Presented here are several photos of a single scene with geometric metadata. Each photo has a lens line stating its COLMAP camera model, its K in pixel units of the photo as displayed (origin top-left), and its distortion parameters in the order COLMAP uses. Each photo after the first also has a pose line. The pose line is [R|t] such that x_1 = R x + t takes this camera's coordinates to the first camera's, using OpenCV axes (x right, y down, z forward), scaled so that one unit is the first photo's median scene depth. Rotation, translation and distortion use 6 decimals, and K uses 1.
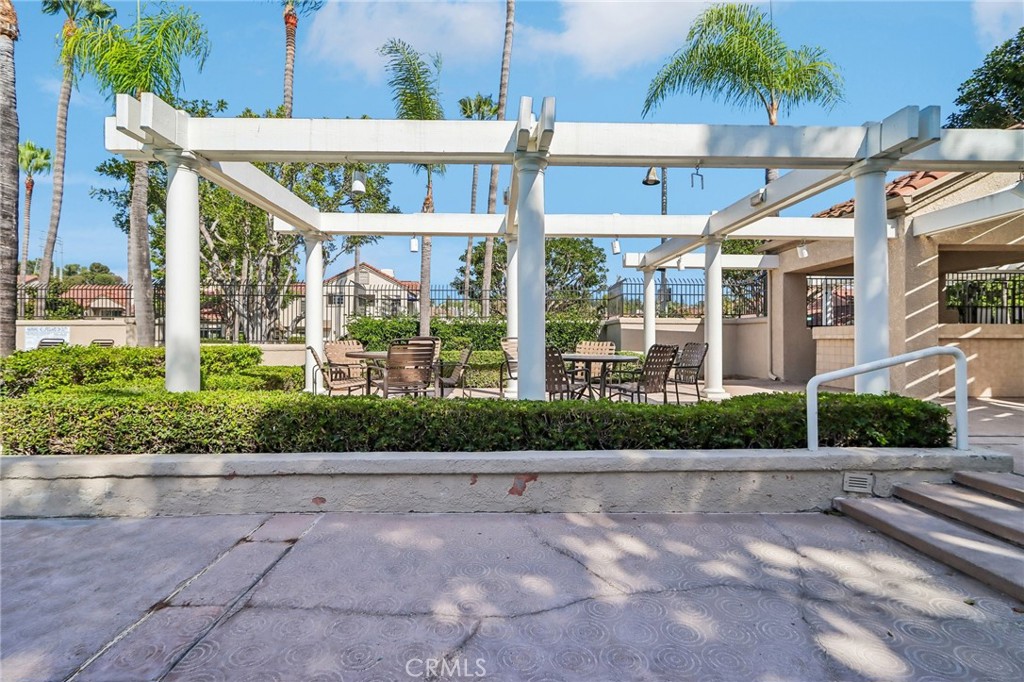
lens RADIAL K [[469.2, 0, 509.7], [0, 469.2, 345.1], [0, 0, 1]] dist [-0.001258, -0.000785]
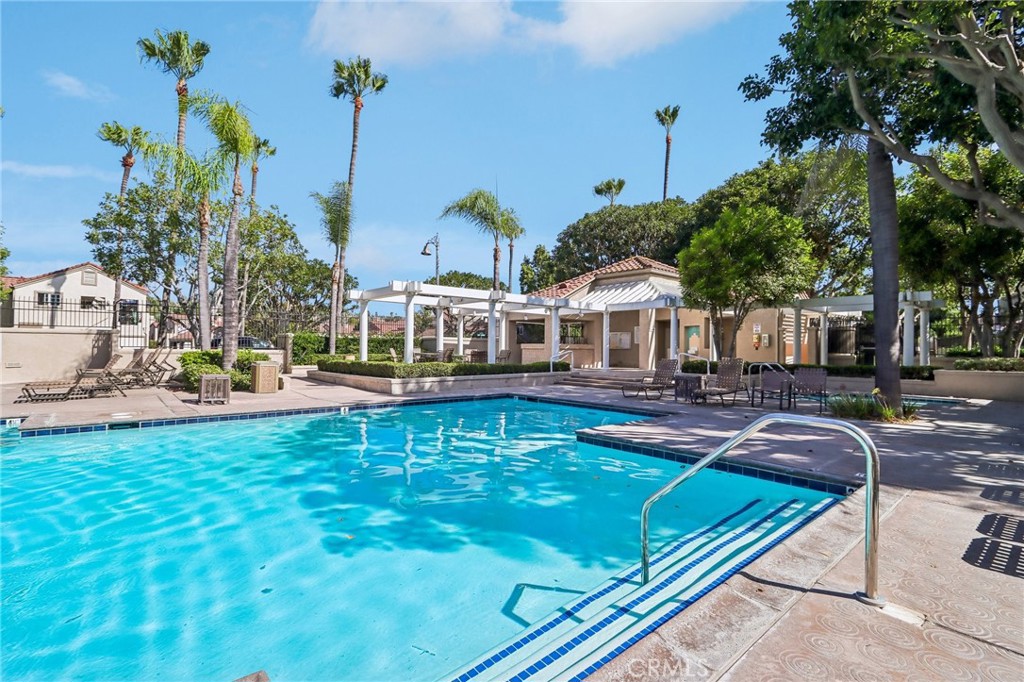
lens RADIAL K [[469.2, 0, 509.7], [0, 469.2, 345.1], [0, 0, 1]] dist [-0.001258, -0.000785]
pose [[0.770532, 0.009982, 0.637324, -1.286831], [0.000101, 0.999875, -0.015782, 0.009417], [-0.637402, 0.012225, 0.770435, -1.147890]]
